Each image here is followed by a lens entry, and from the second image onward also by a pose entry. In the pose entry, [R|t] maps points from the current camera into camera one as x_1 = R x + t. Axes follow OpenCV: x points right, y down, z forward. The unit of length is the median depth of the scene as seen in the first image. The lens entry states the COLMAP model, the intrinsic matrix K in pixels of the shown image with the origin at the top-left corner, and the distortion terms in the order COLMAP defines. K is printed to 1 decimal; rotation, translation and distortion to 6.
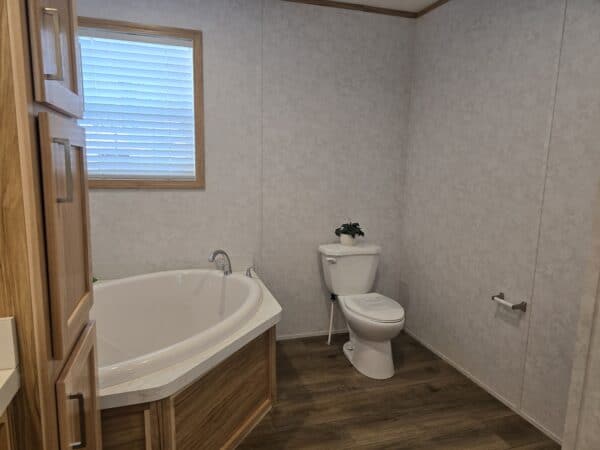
lens RADIAL K [[405.2, 0, 300.0], [0, 405.2, 225.0], [0, 0, 1]] dist [0.069742, -0.122263]
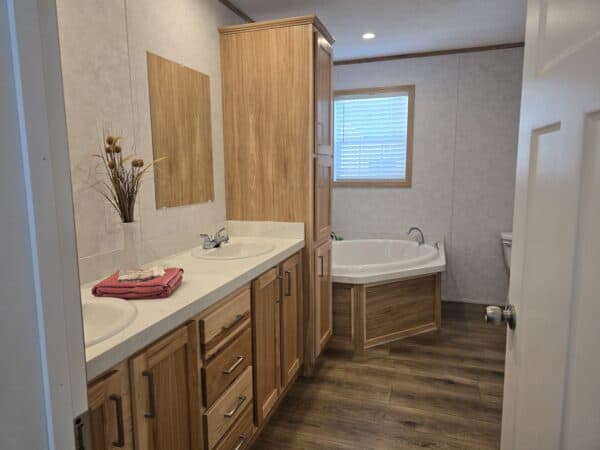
lens RADIAL K [[405.2, 0, 300.0], [0, 405.2, 225.0], [0, 0, 1]] dist [0.069742, -0.122263]
pose [[0.810739, 0.057852, -0.582542, 0.343070], [-0.065868, 0.997801, 0.007420, 0.071963], [0.581690, 0.032356, 0.812767, -0.491224]]
